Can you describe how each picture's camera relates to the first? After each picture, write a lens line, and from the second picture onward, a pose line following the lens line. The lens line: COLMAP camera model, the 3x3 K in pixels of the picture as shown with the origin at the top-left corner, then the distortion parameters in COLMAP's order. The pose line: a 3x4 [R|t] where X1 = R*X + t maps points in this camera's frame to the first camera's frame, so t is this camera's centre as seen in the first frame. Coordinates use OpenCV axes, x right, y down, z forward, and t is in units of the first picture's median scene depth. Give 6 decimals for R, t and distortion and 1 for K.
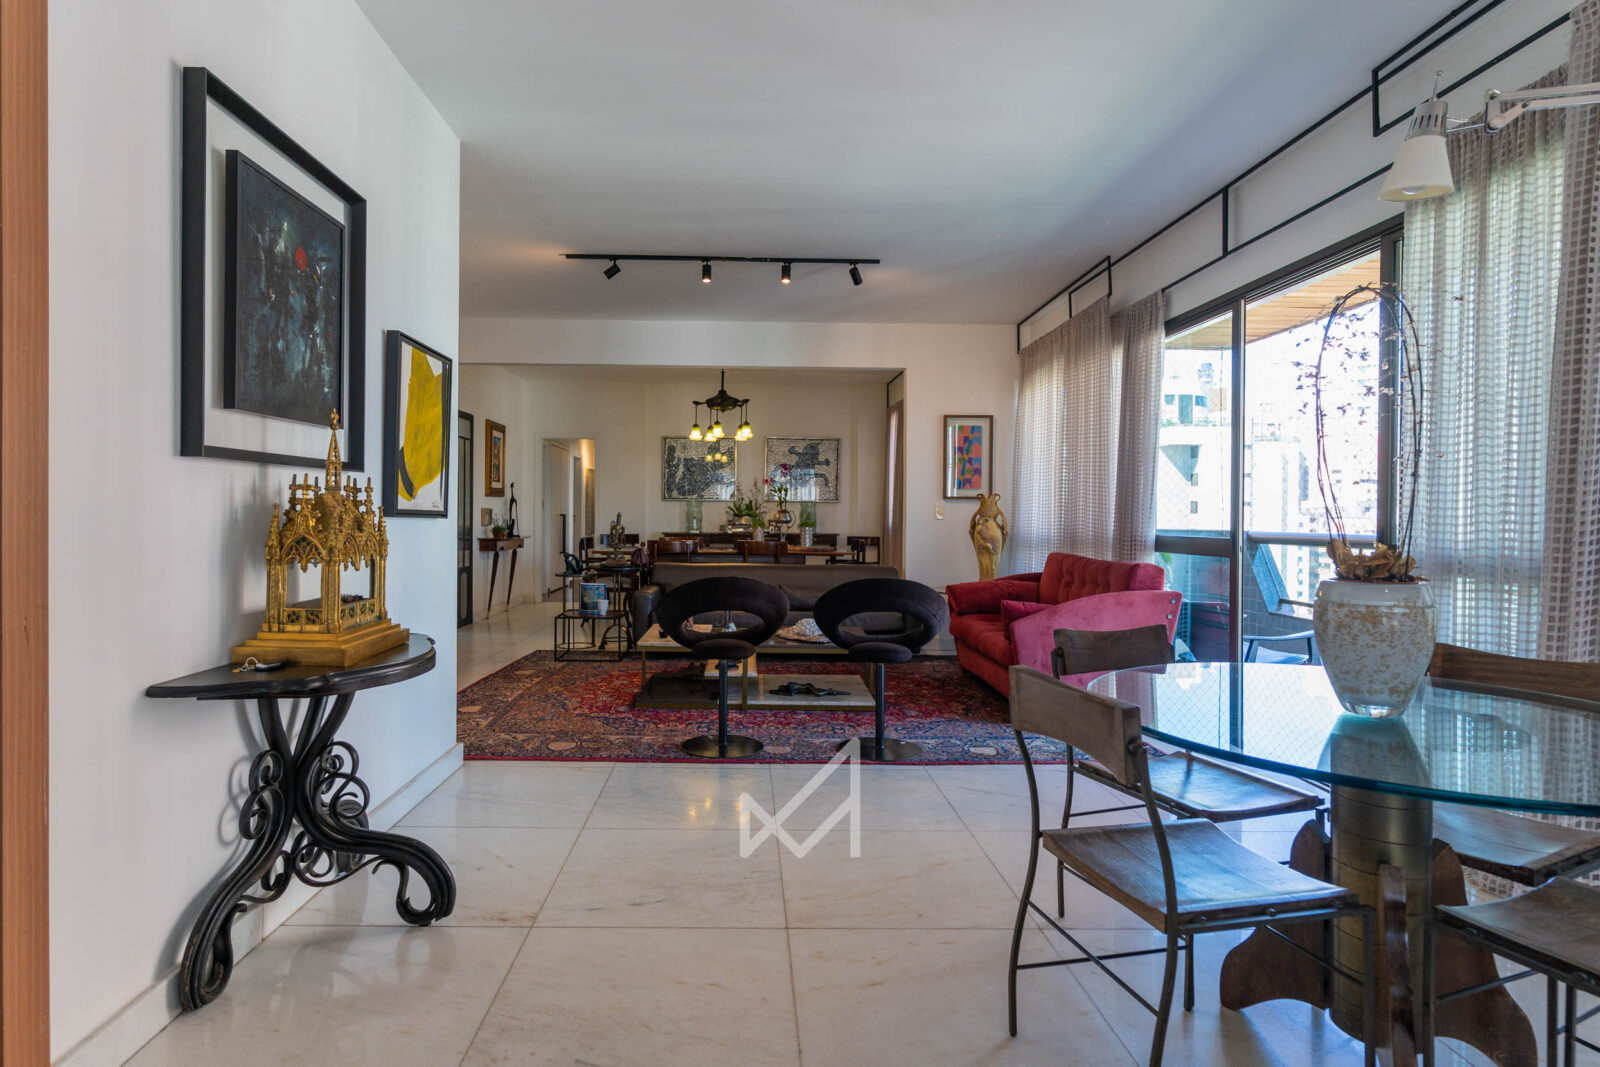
lens RADIAL K [[767.3, 0, 799.6], [0, 767.3, 536.0], [0, 0, 1]] dist [0.003781, -0.000516]
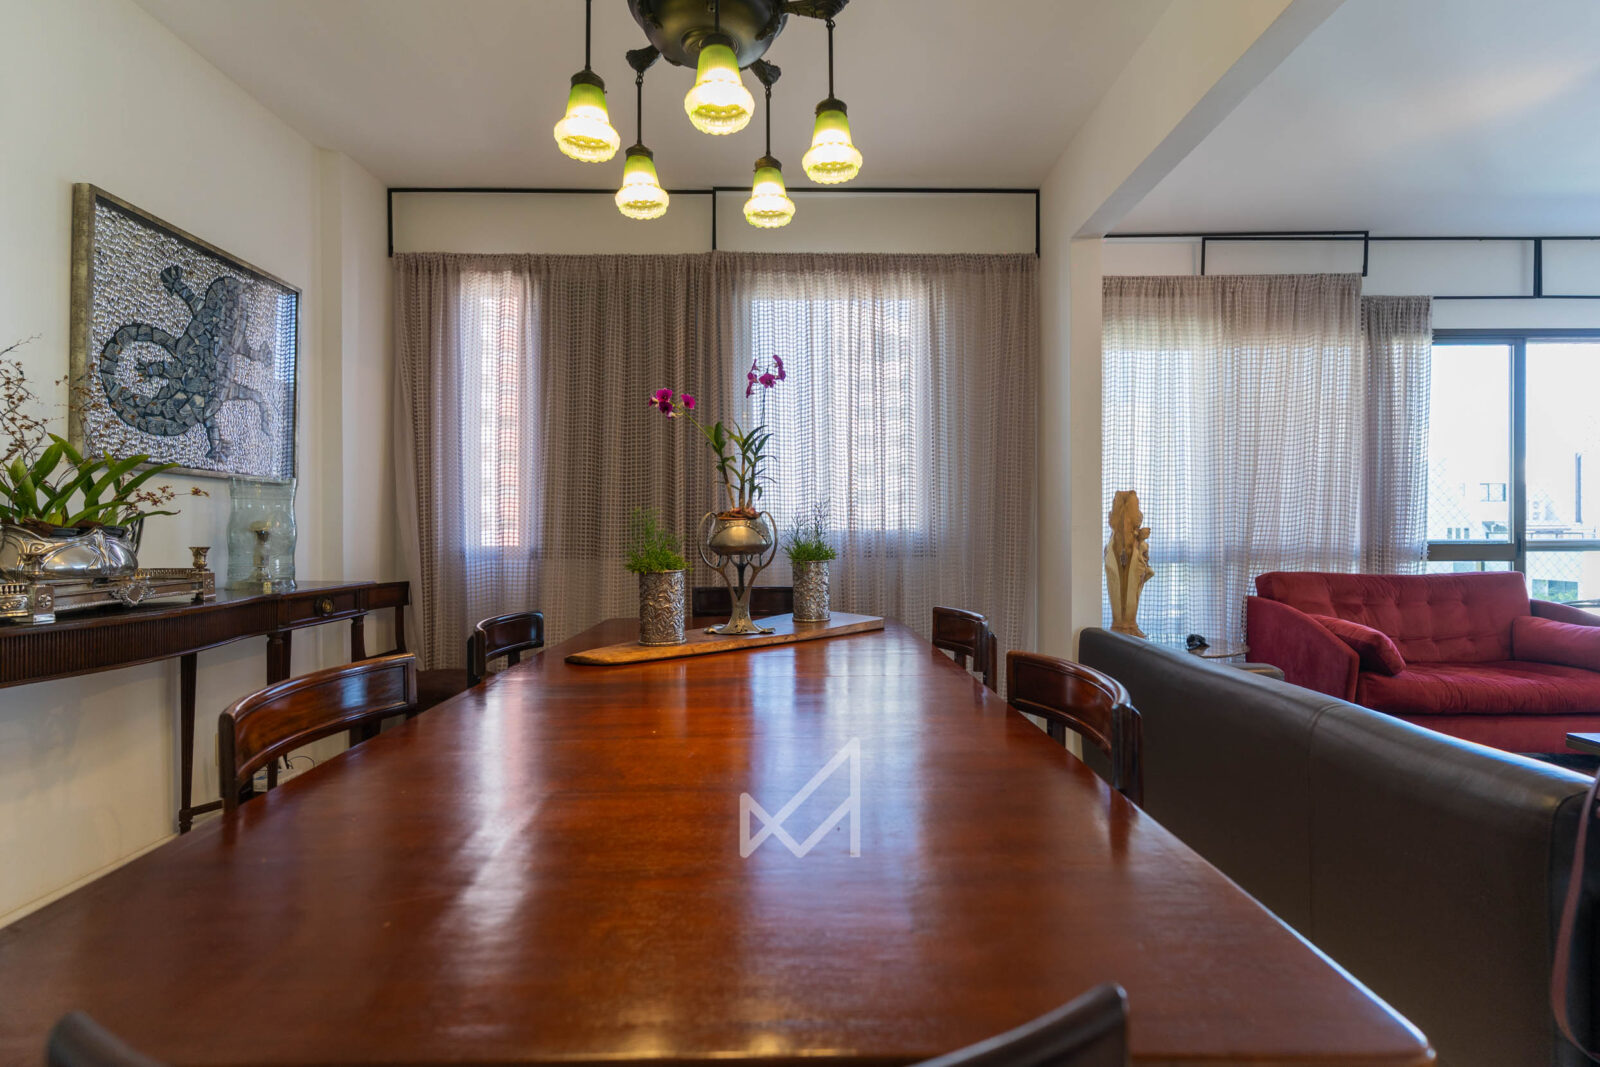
lens RADIAL K [[767.3, 0, 806.5], [0, 767.3, 535.8], [0, 0, 1]] dist [0.003781, -0.000516]
pose [[0.065891, -0.014141, 0.997727, -0.394614], [0.030330, 0.999466, 0.012163, -0.034628], [-0.997366, 0.029459, 0.066285, 1.203735]]
